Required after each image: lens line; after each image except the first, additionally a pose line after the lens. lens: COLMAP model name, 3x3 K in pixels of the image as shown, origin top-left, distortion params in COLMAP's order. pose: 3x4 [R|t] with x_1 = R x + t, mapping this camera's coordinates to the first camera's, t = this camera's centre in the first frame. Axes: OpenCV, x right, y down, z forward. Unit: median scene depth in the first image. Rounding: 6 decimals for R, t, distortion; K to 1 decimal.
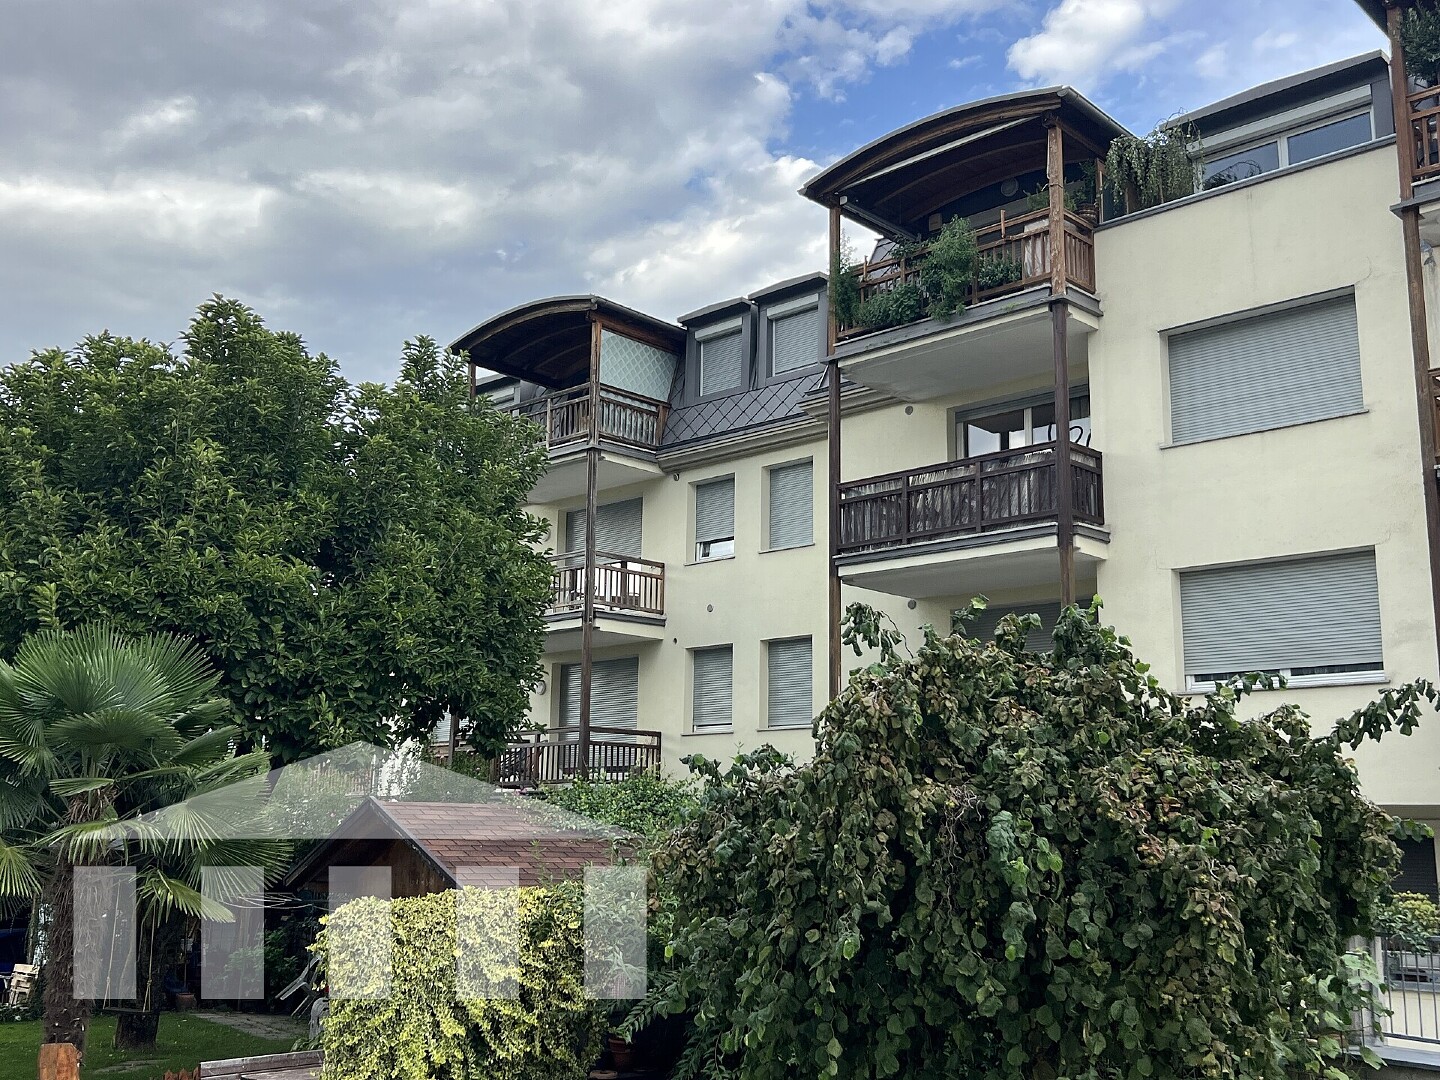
lens RADIAL K [[1469.2, 0, 720.5], [0, 1469.2, 540.8], [0, 0, 1]] dist [-0.018696, -0.016104]
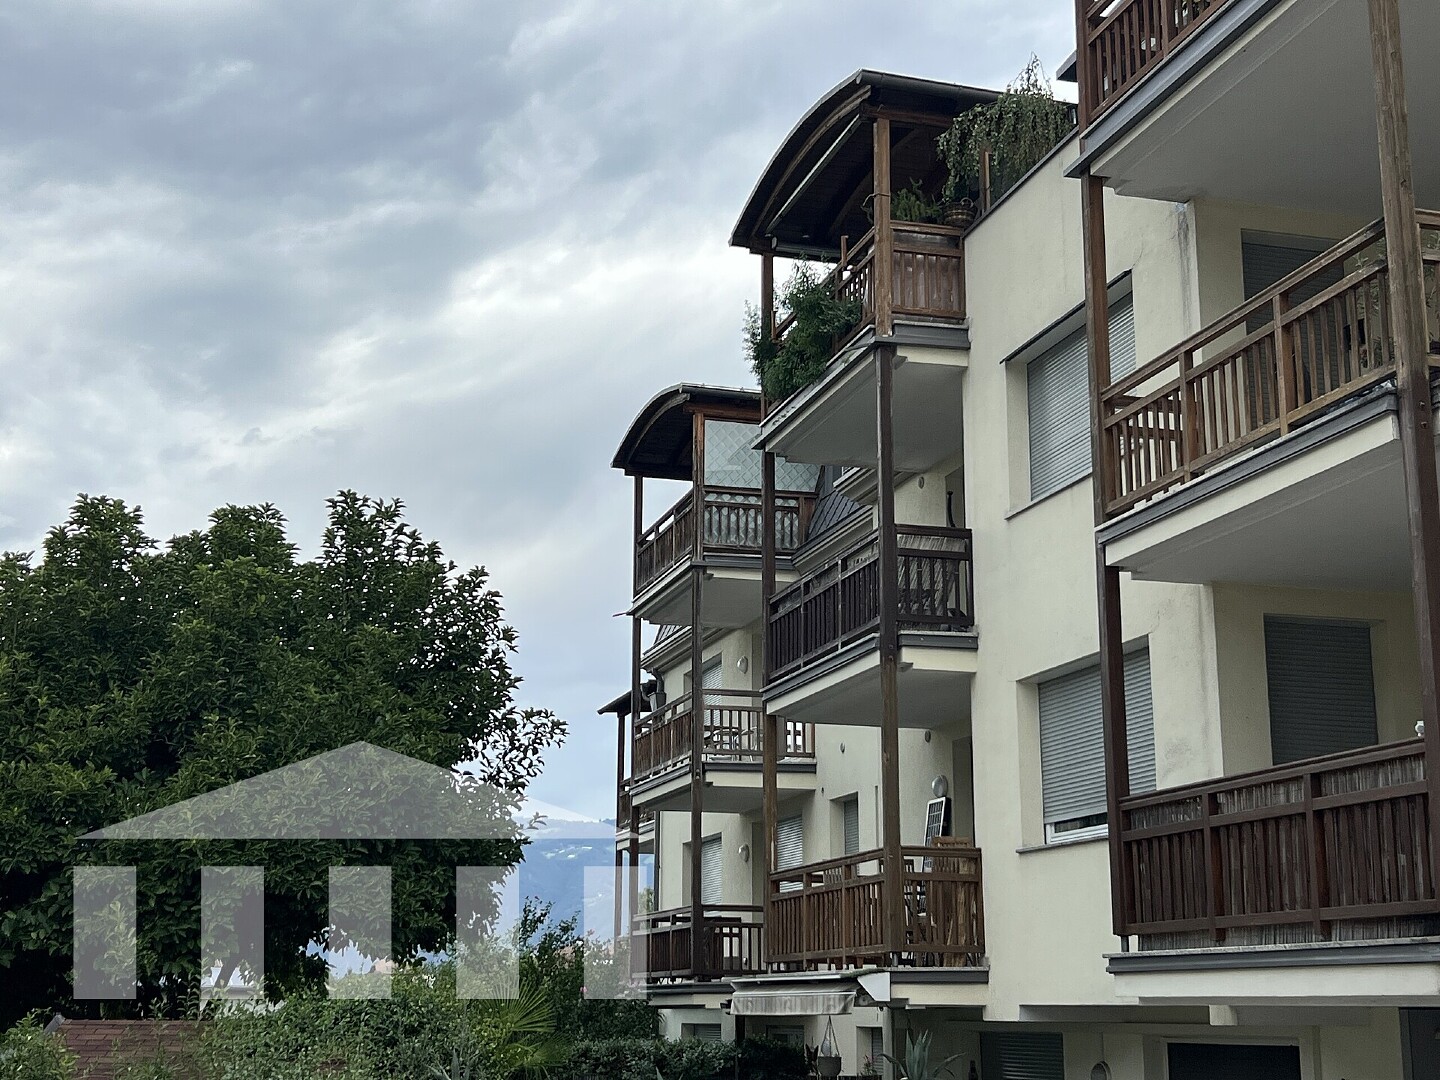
lens RADIAL K [[1952.7, 0, 719.6], [0, 1952.7, 540.2], [0, 0, 1]] dist [0.023031, -0.001856]
pose [[0.866549, -0.129312, -0.482049, 0.632301], [0.109517, 0.991579, -0.069123, 0.000305], [0.486928, 0.007106, 0.873413, 0.059921]]
